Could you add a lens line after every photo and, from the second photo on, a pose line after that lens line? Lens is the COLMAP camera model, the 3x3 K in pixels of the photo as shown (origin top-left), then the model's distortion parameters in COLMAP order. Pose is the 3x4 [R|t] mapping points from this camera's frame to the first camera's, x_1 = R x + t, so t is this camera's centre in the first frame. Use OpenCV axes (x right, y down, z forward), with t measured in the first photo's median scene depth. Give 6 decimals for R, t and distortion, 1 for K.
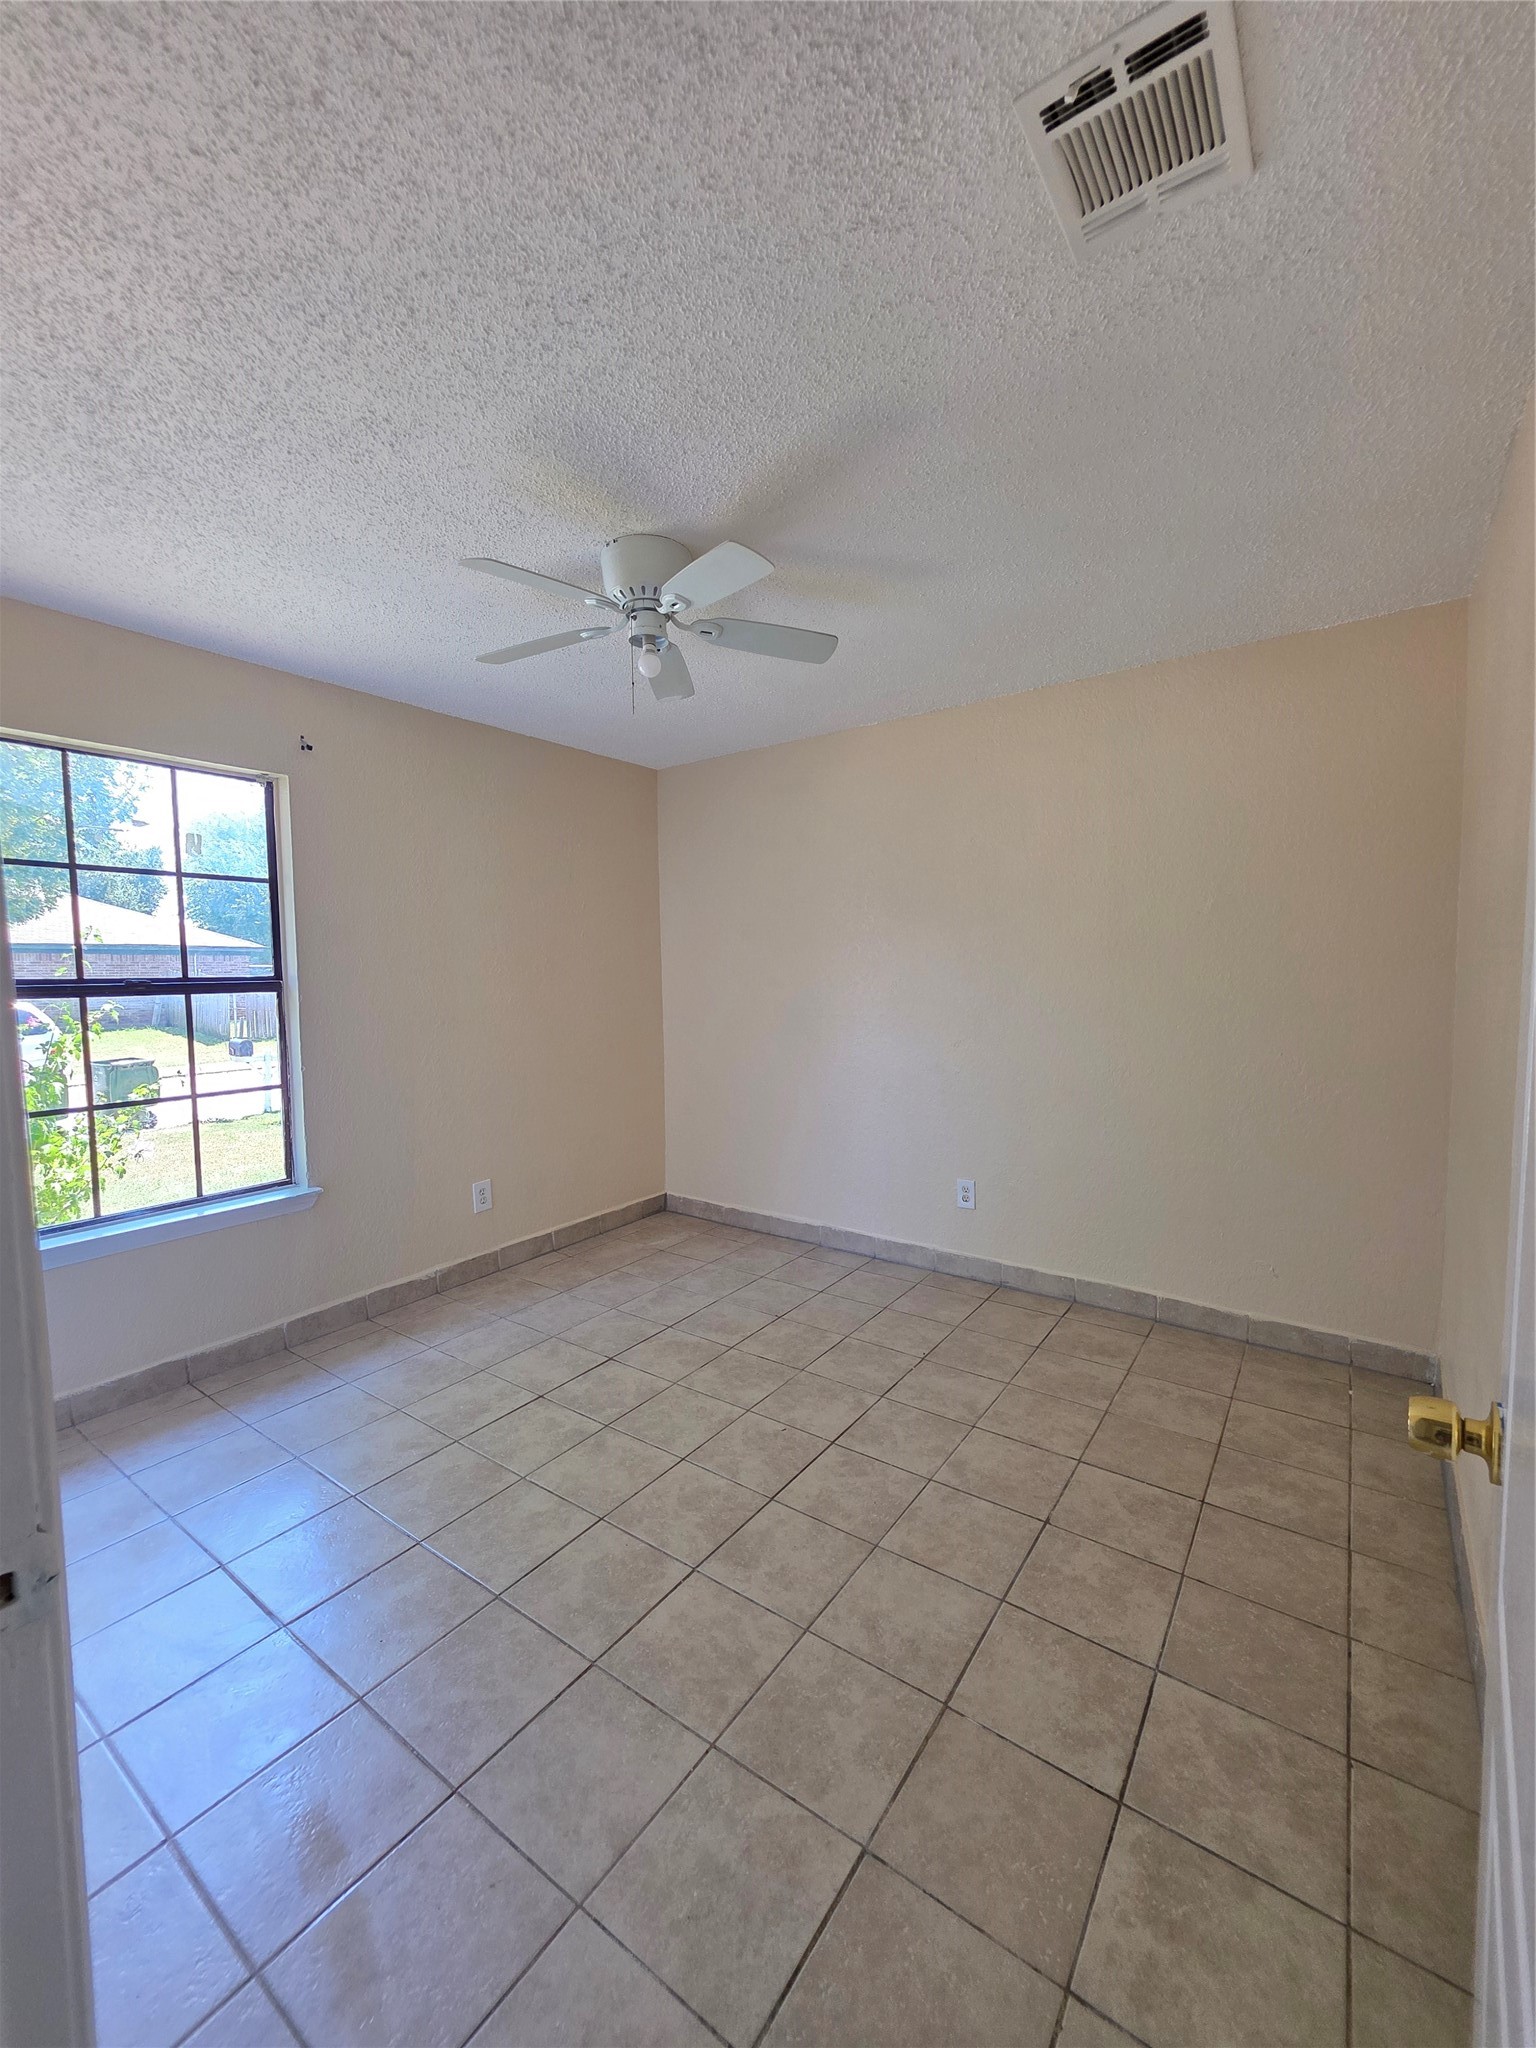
lens RADIAL K [[785.0, 0, 855.2], [0, 785.0, 1021.2], [0, 0, 1]] dist [0.017899, 0.000007]
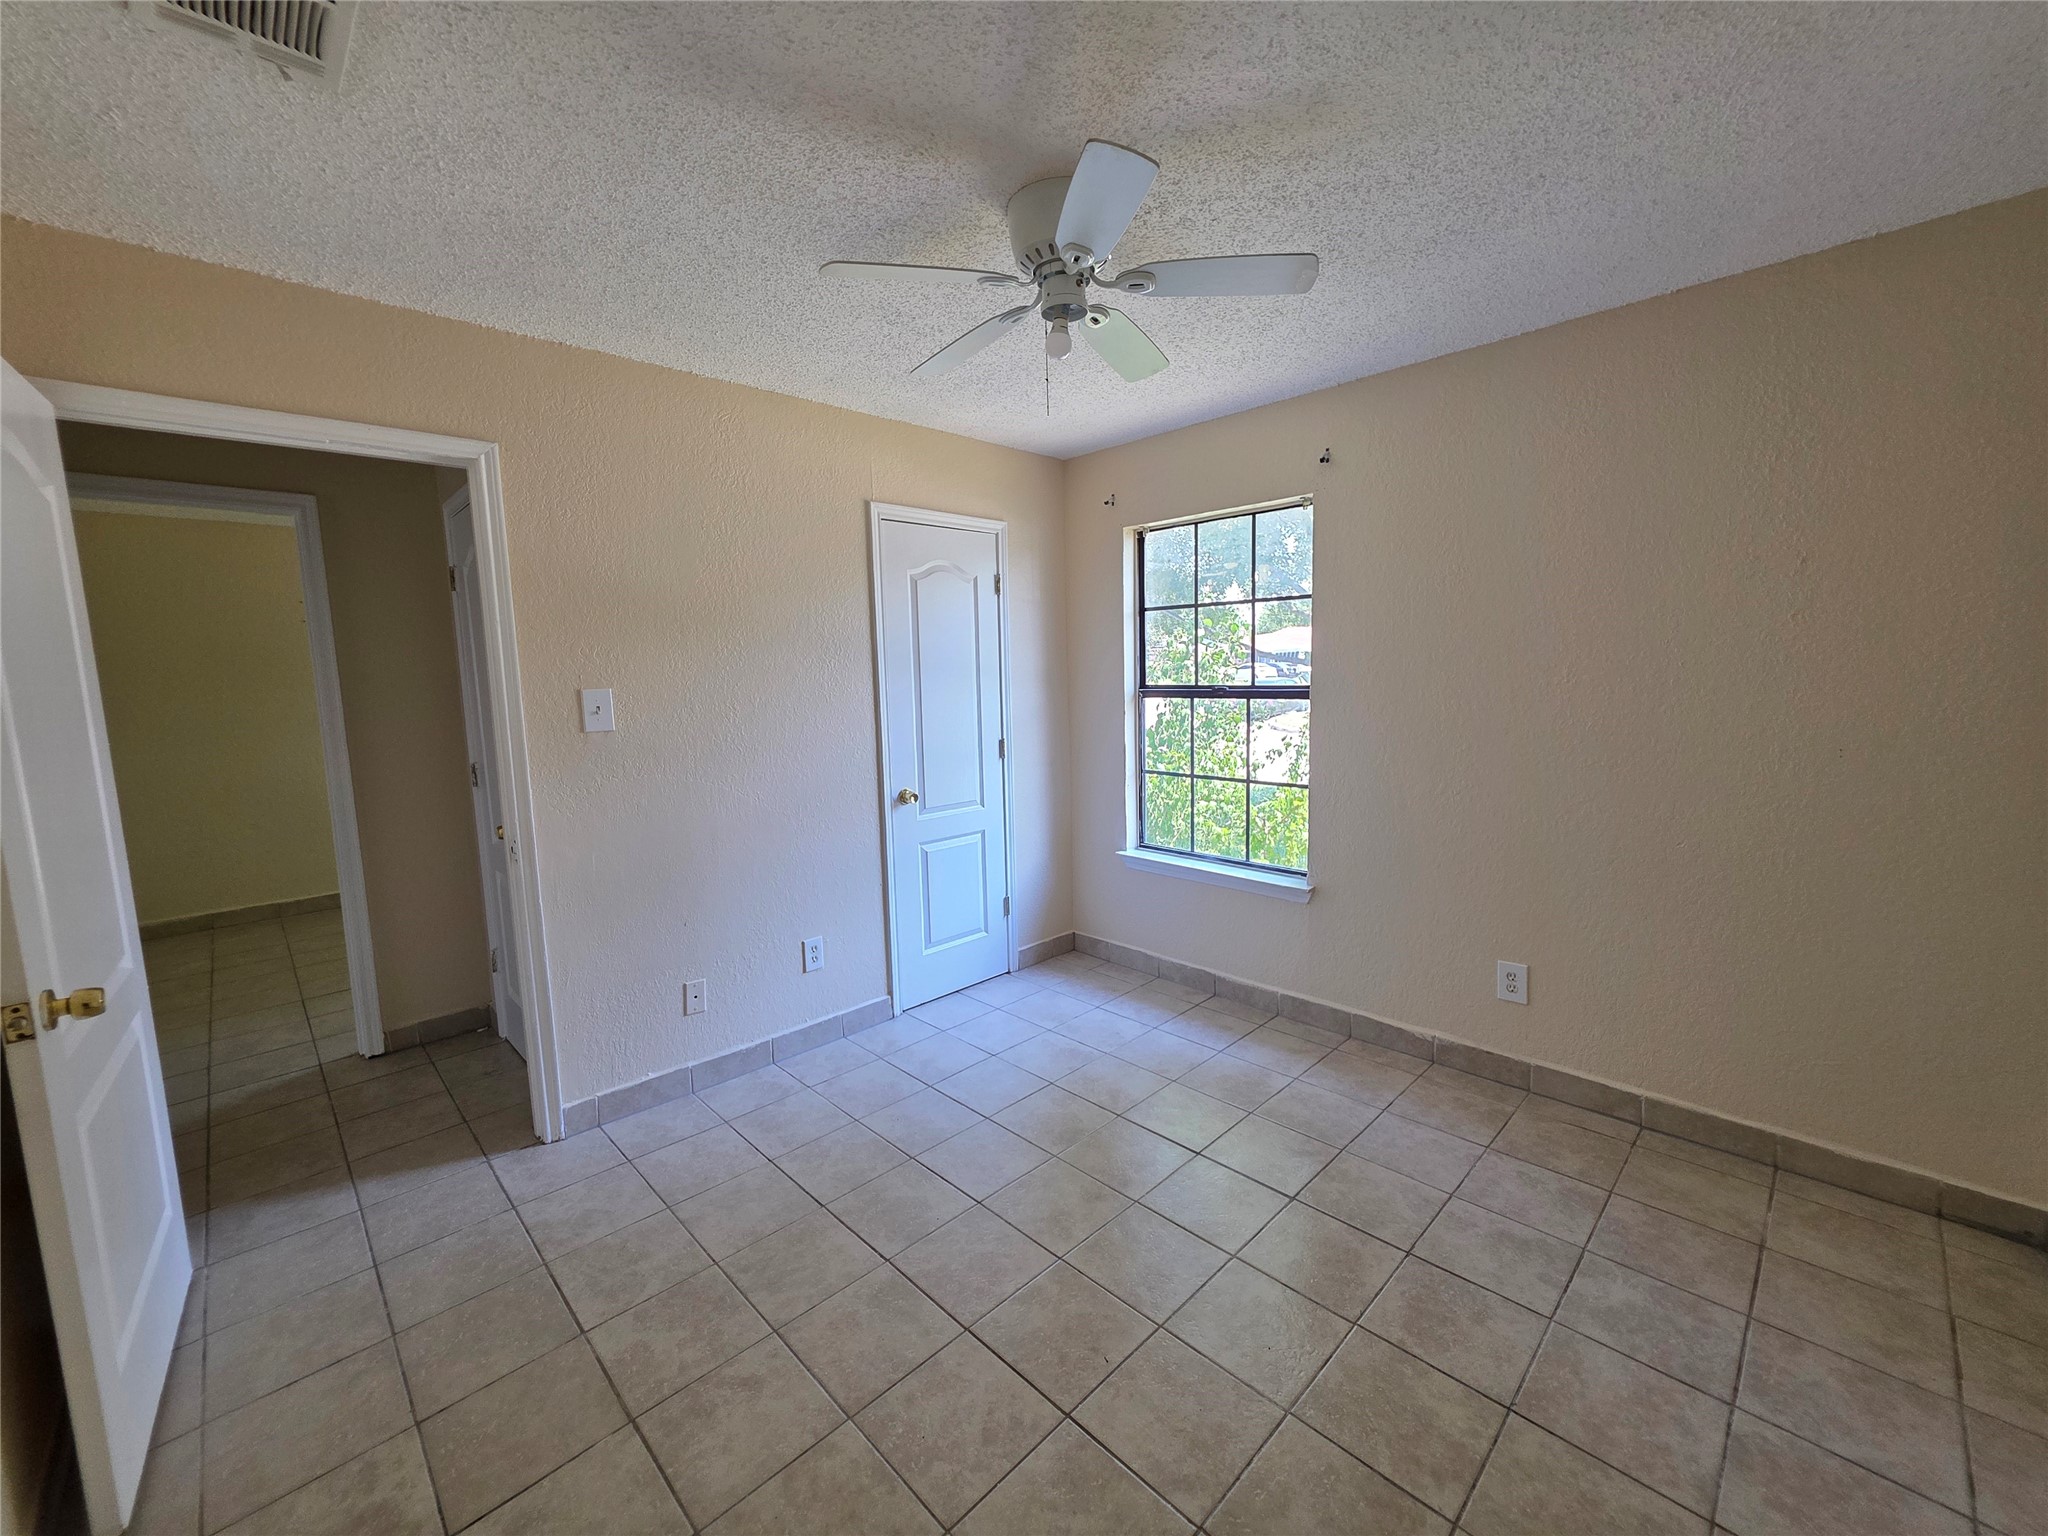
lens RADIAL K [[882.8, 0, 1024.0], [0, 882.8, 768.0], [0, 0, 1]] dist [0.001067, 0.000298]
pose [[-0.262378, 0.133401, -0.955700, 0.574895], [-0.041102, 0.987954, 0.149187, -0.116540], [0.964089, 0.078425, -0.253735, 1.008981]]
